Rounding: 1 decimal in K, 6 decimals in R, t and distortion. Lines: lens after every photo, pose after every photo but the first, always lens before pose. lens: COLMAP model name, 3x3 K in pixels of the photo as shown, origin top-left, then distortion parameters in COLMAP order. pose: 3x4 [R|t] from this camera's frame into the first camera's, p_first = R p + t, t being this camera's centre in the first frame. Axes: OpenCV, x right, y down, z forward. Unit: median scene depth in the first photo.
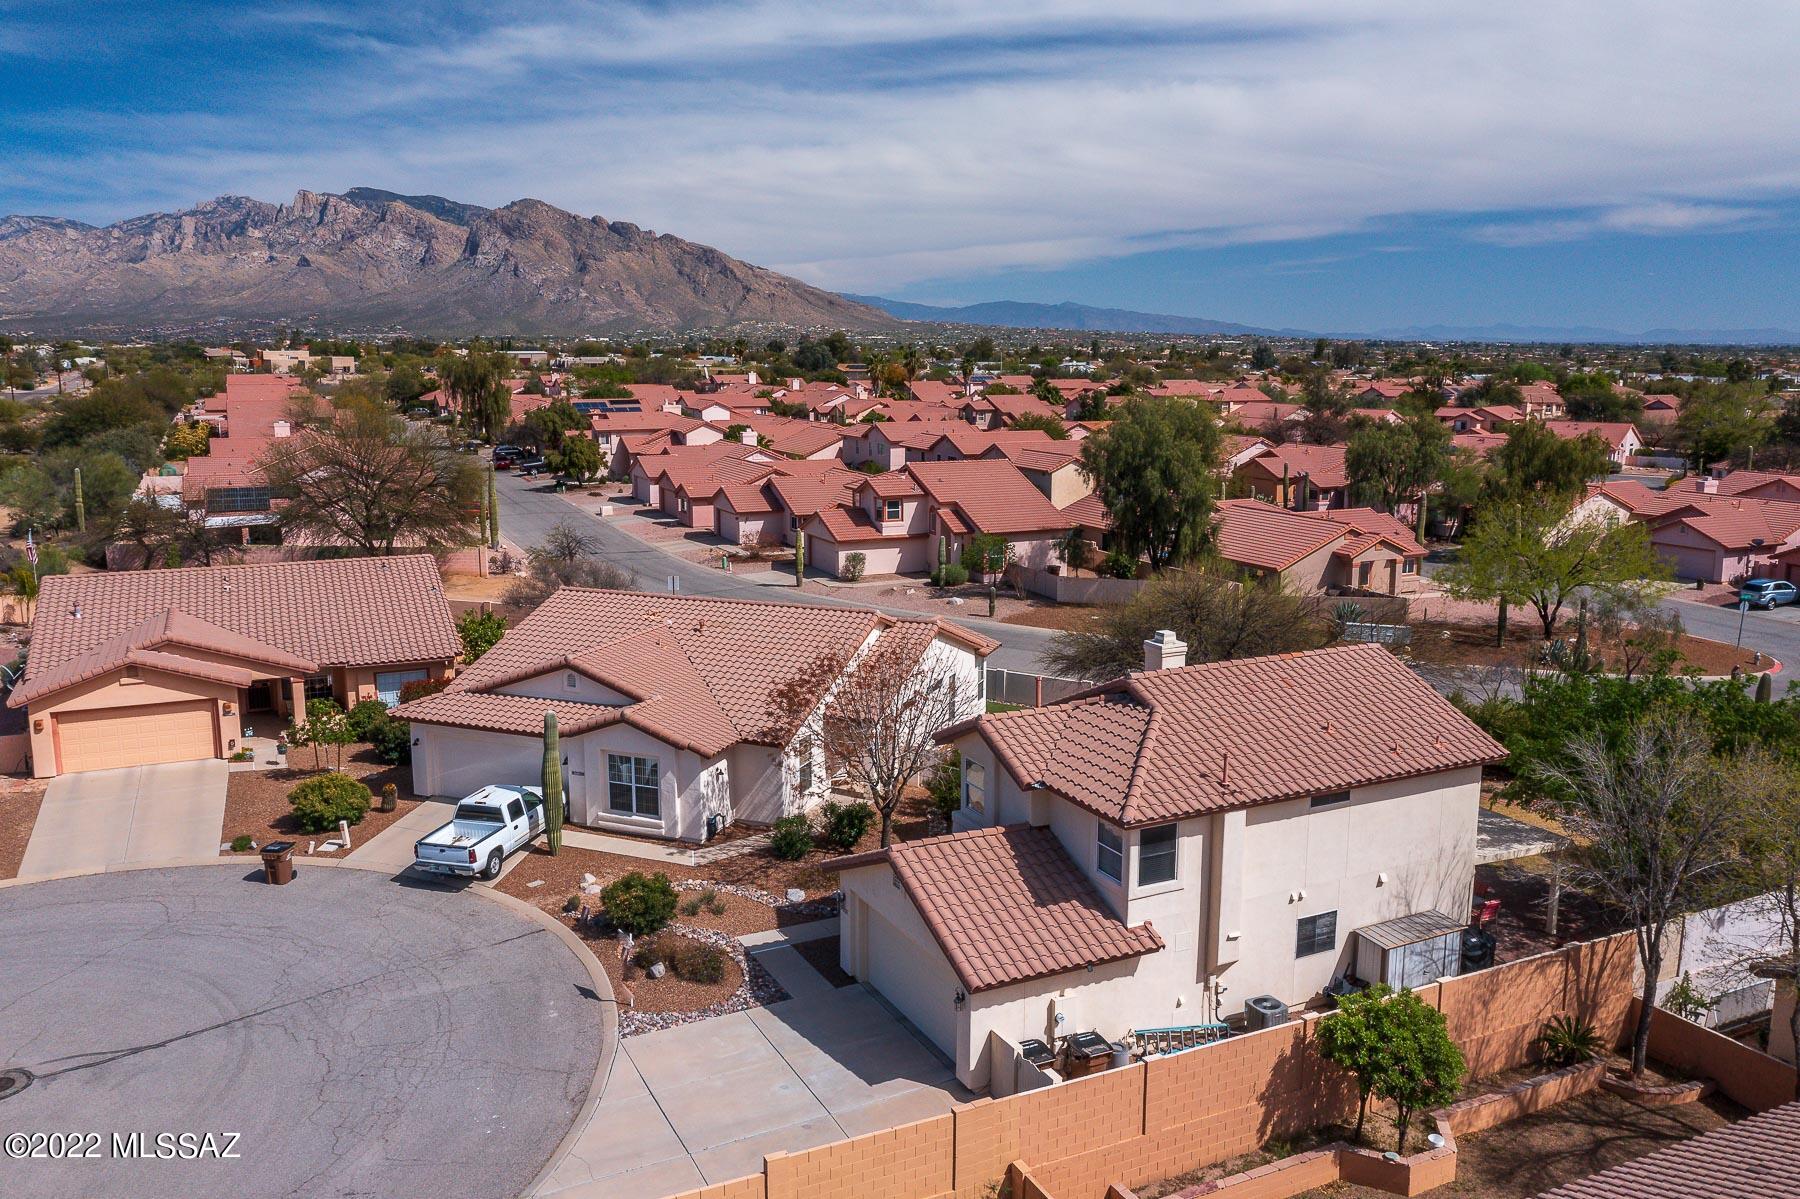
lens RADIAL K [[1418.8, 0, 888.4], [0, 1418.8, 595.7], [0, 0, 1]] dist [-0.006484, 0.003765]
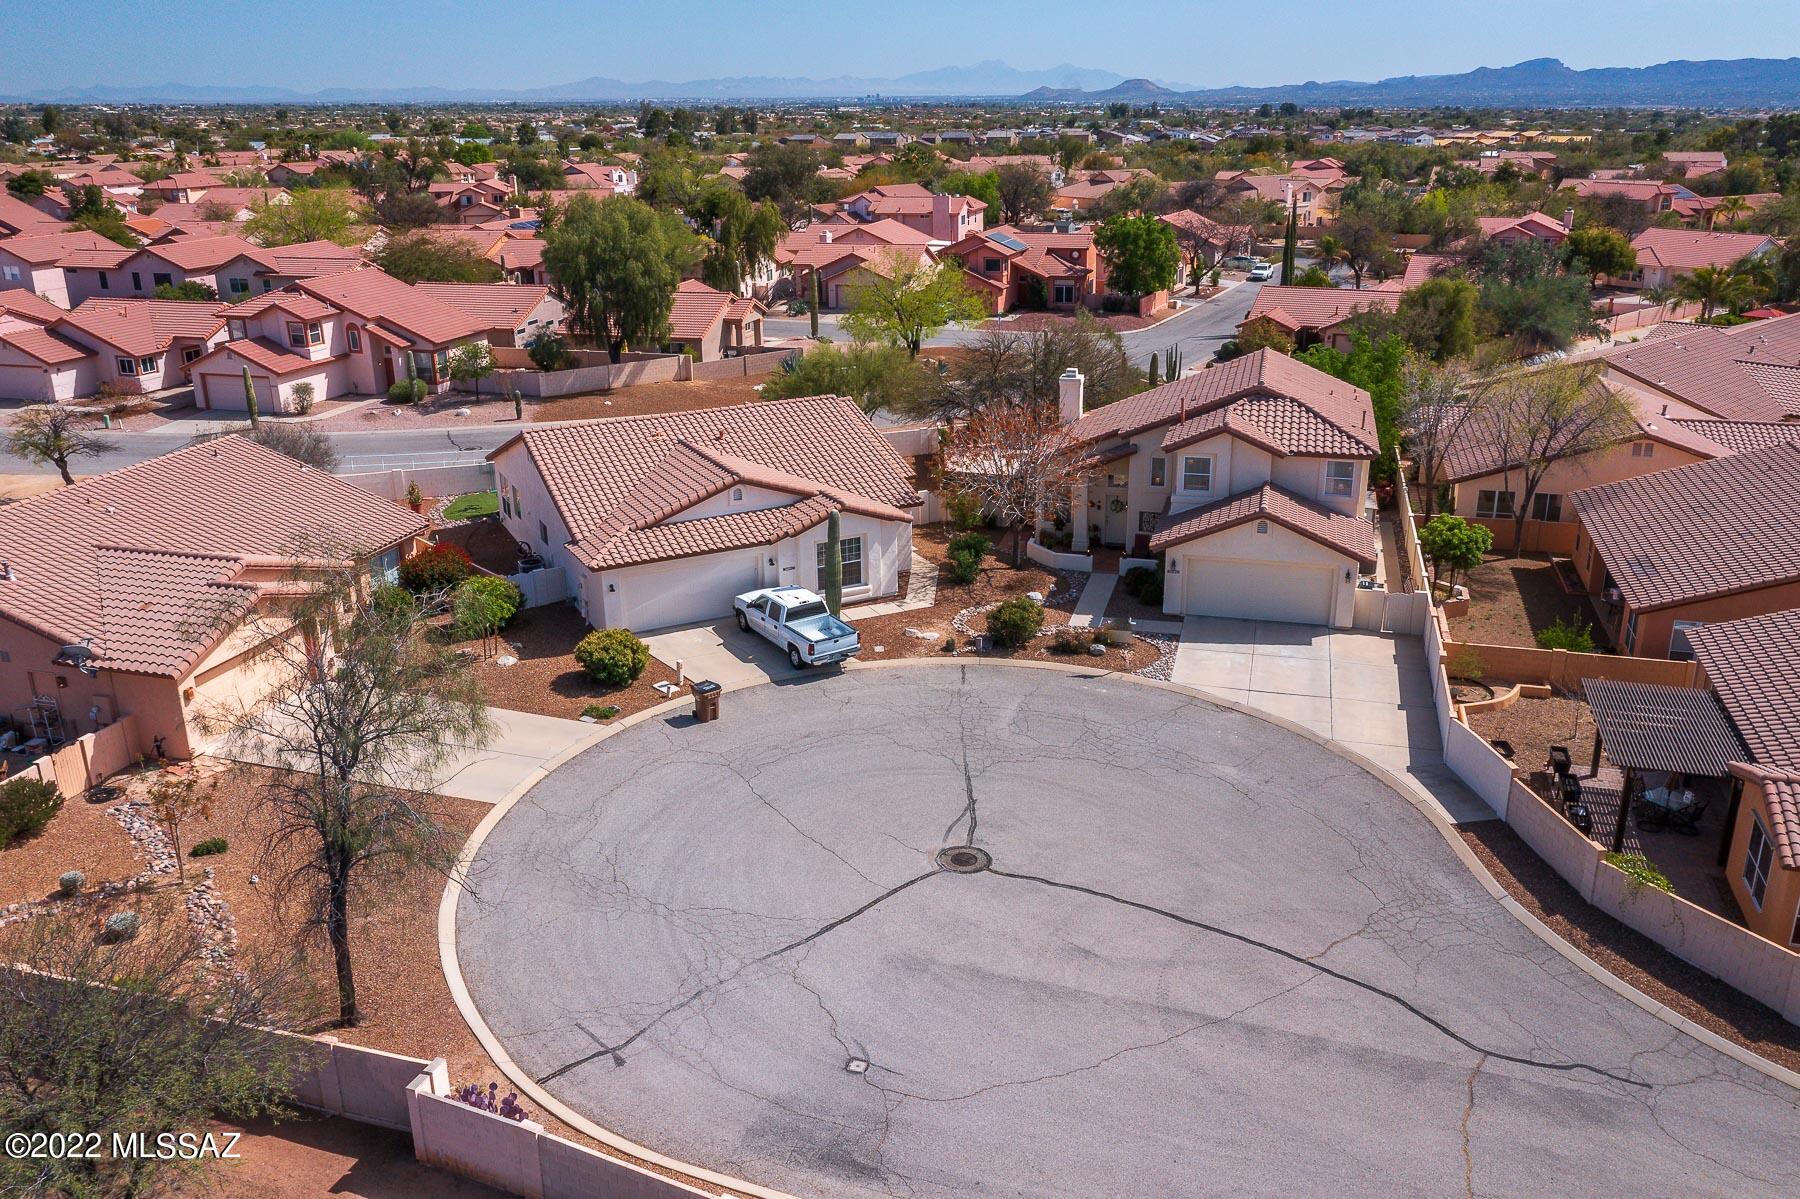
lens RADIAL K [[1418.8, 0, 888.4], [0, 1418.8, 595.7], [0, 0, 1]] dist [-0.006484, 0.003765]
pose [[0.656861, -0.258121, 0.708454, -0.497044], [0.143506, 0.965202, 0.218610, -0.046669], [-0.740229, -0.041930, 0.671046, 0.087636]]
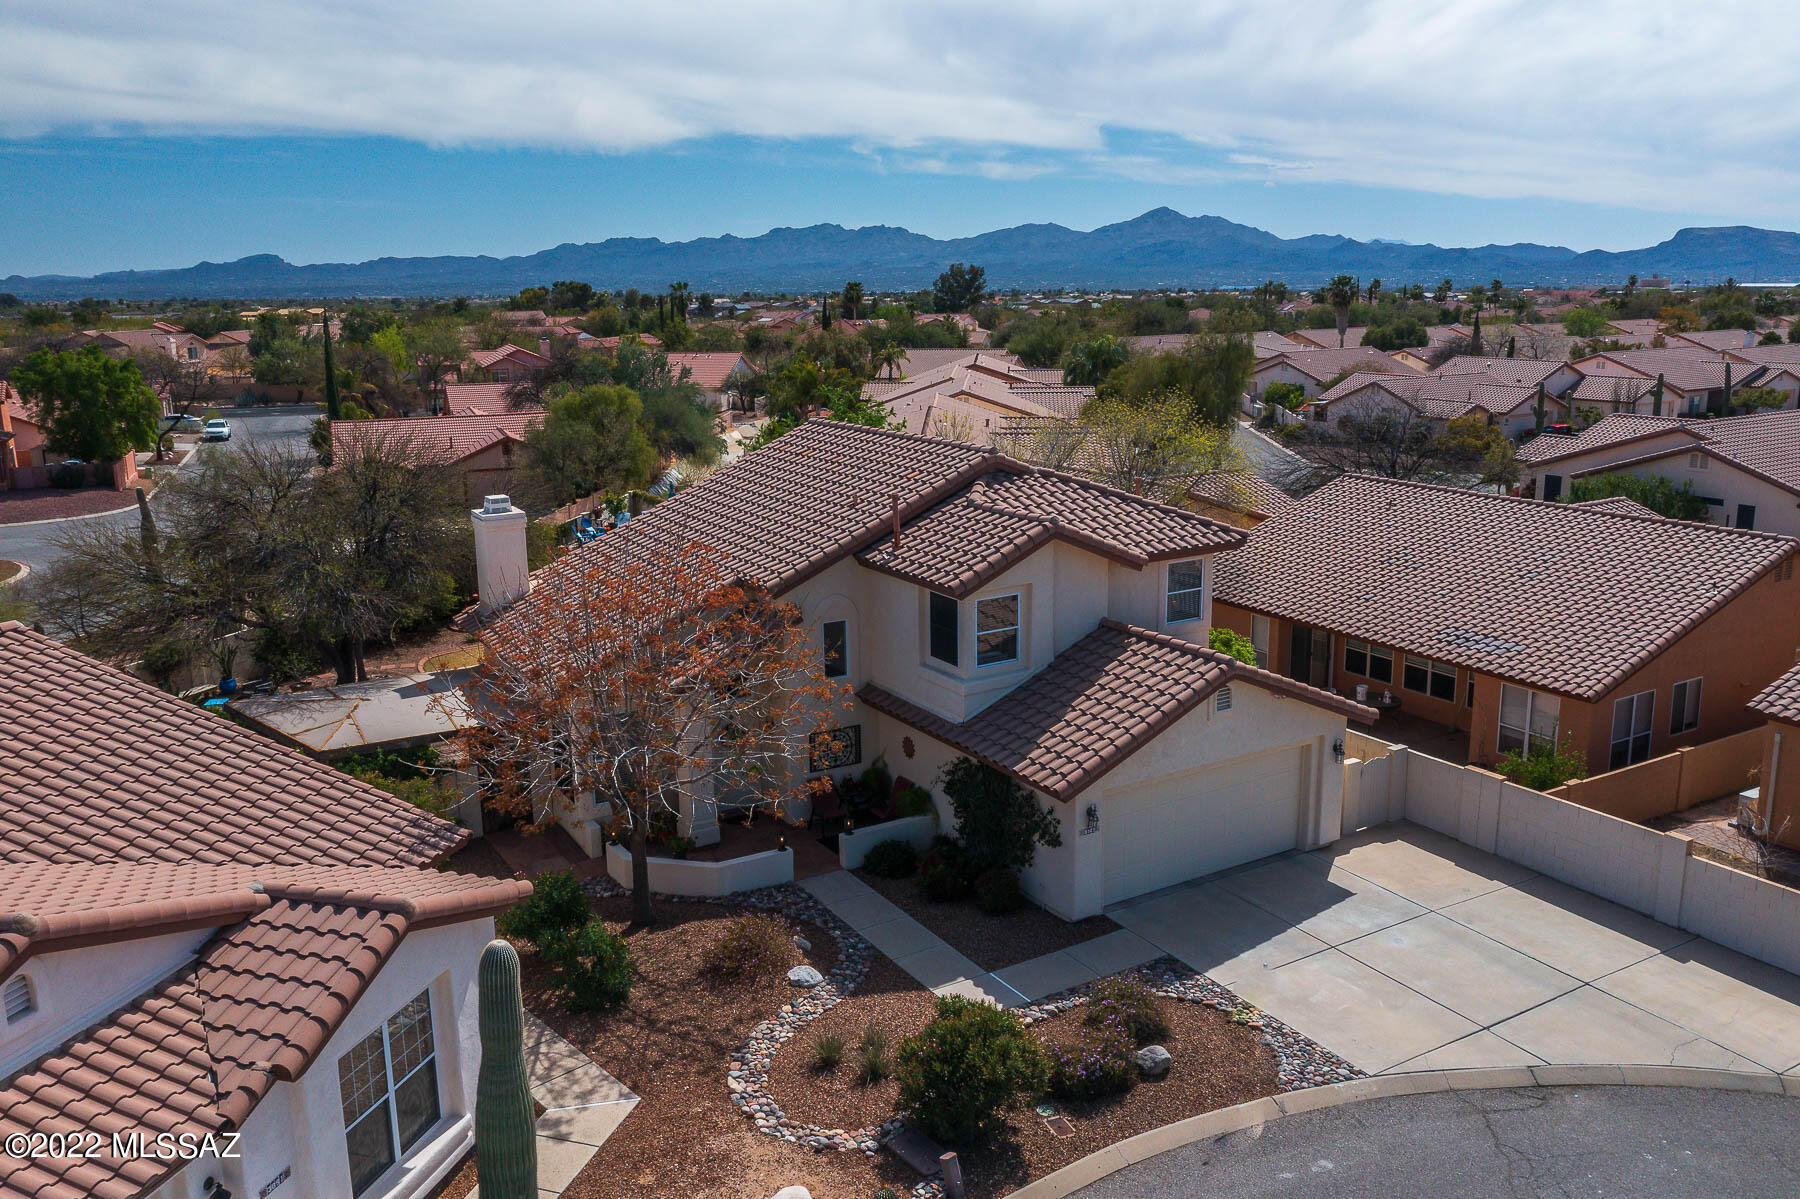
lens RADIAL K [[1418.8, 0, 888.4], [0, 1418.8, 595.7], [0, 0, 1]] dist [-0.006484, 0.003765]
pose [[-0.101408, -0.217789, 0.970713, -0.265171], [0.186683, 0.954244, 0.233596, -0.029010], [-0.977172, 0.204904, -0.056111, 0.432751]]
